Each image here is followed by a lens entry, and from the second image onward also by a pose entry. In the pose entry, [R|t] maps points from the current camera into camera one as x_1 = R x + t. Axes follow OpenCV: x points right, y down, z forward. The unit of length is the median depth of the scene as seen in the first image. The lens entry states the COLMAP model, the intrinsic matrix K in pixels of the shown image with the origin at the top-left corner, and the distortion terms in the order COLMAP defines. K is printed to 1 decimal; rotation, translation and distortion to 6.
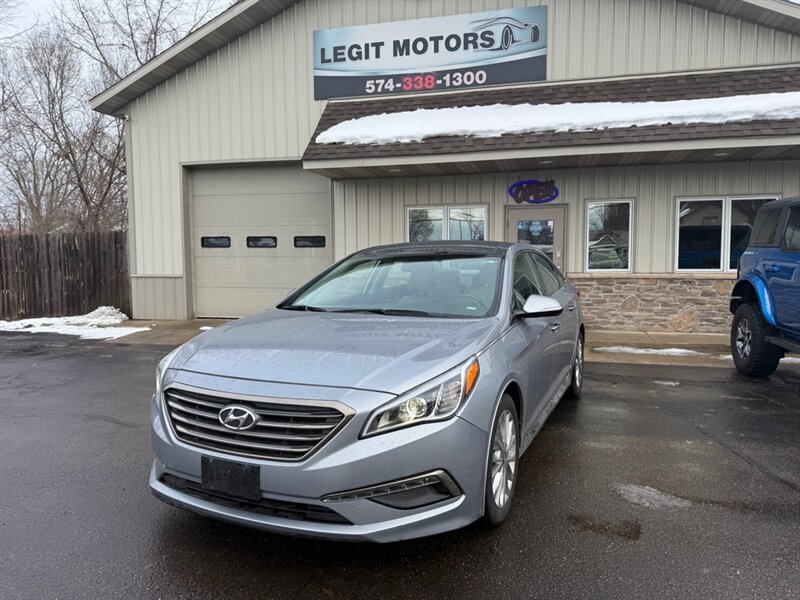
lens RADIAL K [[544.6, 0, 400.2], [0, 544.6, 297.7], [0, 0, 1]] dist [0.017785, -0.027246]
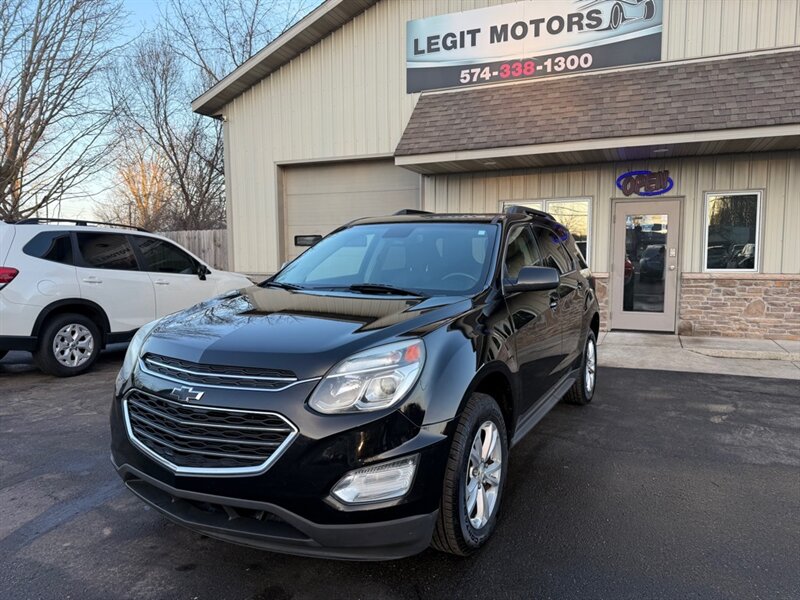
lens RADIAL K [[544.6, 0, 405.3], [0, 544.6, 303.0], [0, 0, 1]] dist [0.017785, -0.027246]
pose [[0.989882, 0.013870, -0.141211, -0.018604], [-0.011650, 0.999795, 0.016539, -0.004796], [0.141412, -0.014727, 0.989841, 0.033755]]
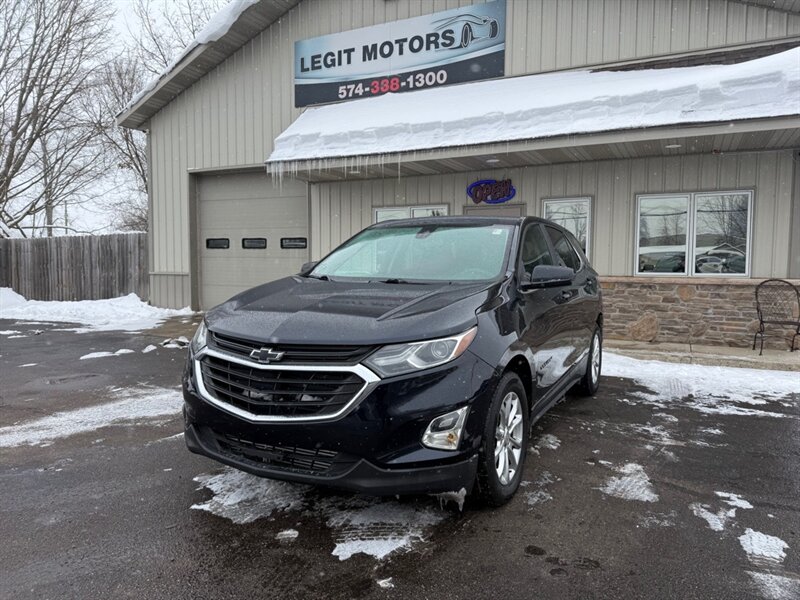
lens RADIAL K [[544.6, 0, 401.2], [0, 544.6, 297.1], [0, 0, 1]] dist [0.017785, -0.027246]
pose [[0.980054, 0.021576, -0.197556, 0.274646], [-0.023776, 0.999679, -0.008772, 0.006233], [0.197304, 0.013294, 0.980252, 0.018934]]
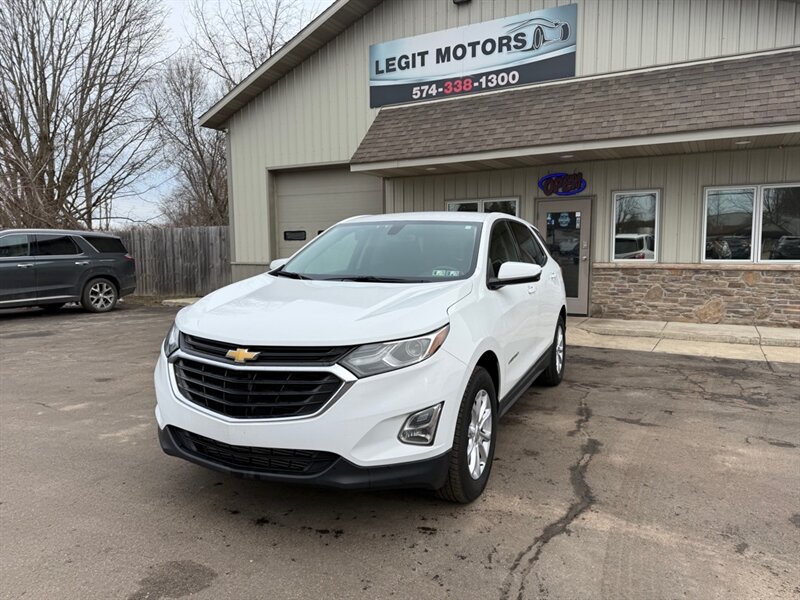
lens RADIAL K [[544.6, 0, 399.5], [0, 544.6, 299.0], [0, 0, 1]] dist [0.017785, -0.027246]
pose [[0.969122, 0.020593, -0.245719, 0.198268], [-0.014307, 0.999524, 0.027340, 0.000019], [0.246165, -0.022980, 0.968956, -0.089184]]
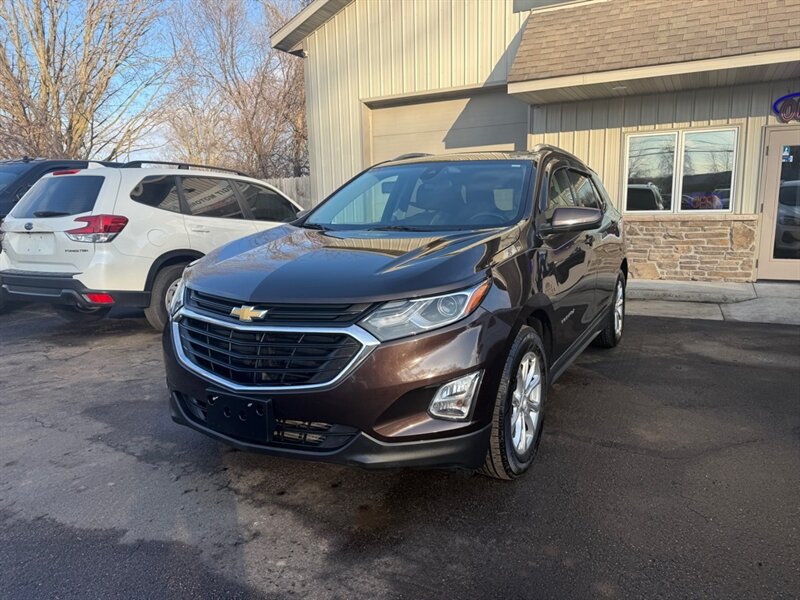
lens RADIAL K [[537.2, 0, 406.7], [0, 537.2, 302.9], [0, 0, 1]] dist [-0.004577, -0.004081]
pose [[0.975154, 0.025637, -0.220041, -0.132080], [-0.000936, 0.993749, 0.111633, -0.002309], [0.221527, -0.108654, 0.969082, 0.103550]]
